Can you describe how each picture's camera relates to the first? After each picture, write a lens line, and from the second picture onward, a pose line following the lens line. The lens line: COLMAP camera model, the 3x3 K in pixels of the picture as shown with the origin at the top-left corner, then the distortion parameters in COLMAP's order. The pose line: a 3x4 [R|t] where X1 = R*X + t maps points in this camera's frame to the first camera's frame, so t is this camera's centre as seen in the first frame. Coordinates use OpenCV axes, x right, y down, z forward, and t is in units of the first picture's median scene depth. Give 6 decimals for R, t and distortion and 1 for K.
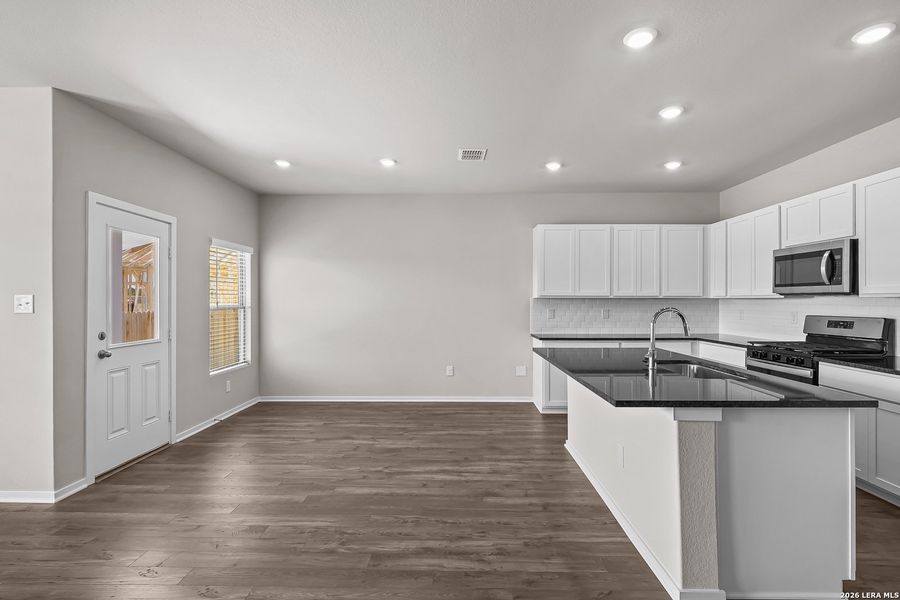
lens RADIAL K [[426.4, 0, 452.9], [0, 426.4, 302.8], [0, 0, 1]] dist [-0.004474, 0.002359]
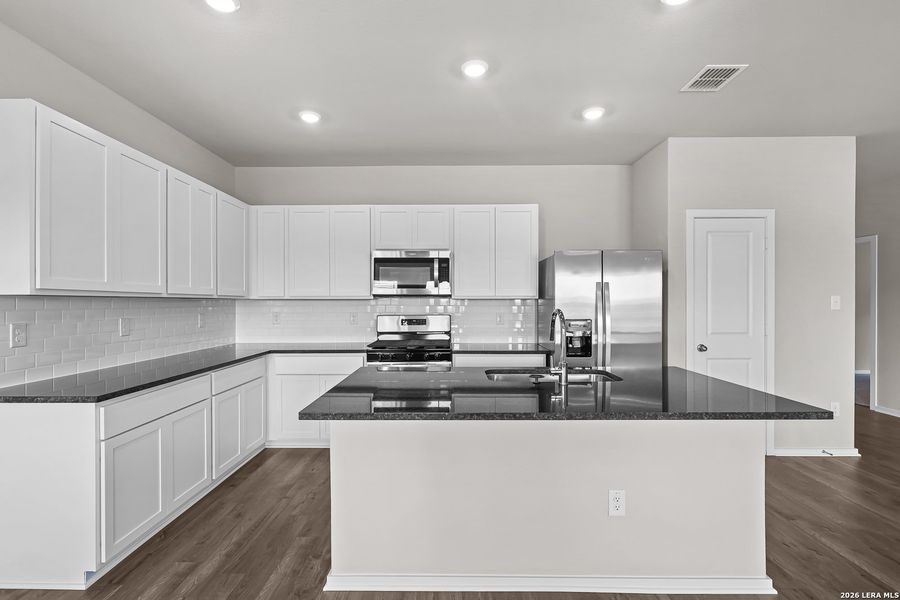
lens RADIAL K [[426.4, 0, 450.5], [0, 426.4, 296.6], [0, 0, 1]] dist [-0.004474, 0.002359]
pose [[-0.007816, 0.011535, 0.999903, -0.250240], [0.005955, 0.999916, -0.011489, -0.004485], [-0.999952, 0.005865, -0.007884, 0.865766]]
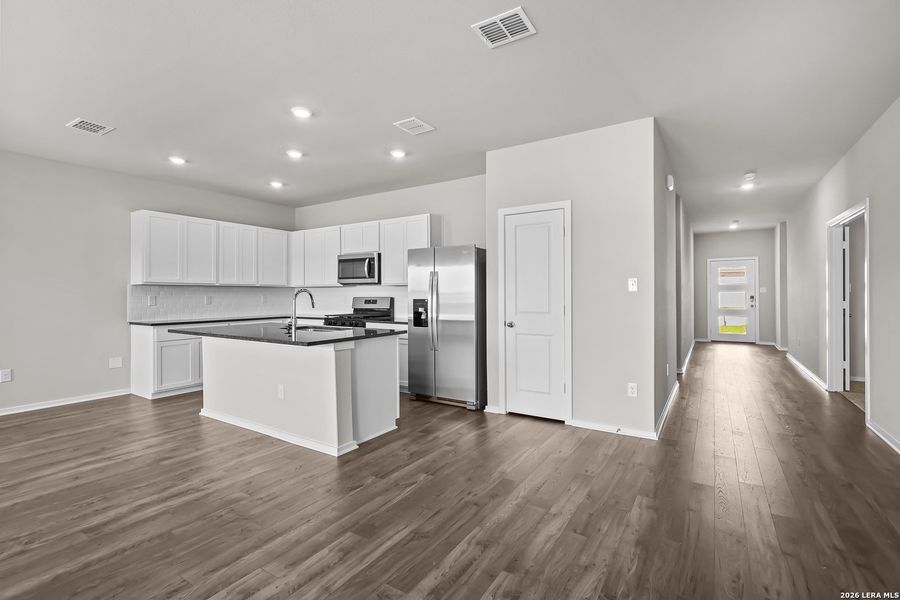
lens RADIAL K [[415.2, 0, 448.5], [0, 415.2, 293.9], [0, 0, 1]] dist [-0.004291, 0.002951]
pose [[0.529936, -0.000896, 0.848037, -0.324881], [0.005728, 0.999980, -0.002523, 0.023951], [-0.848018, 0.006195, 0.529931, -0.143923]]
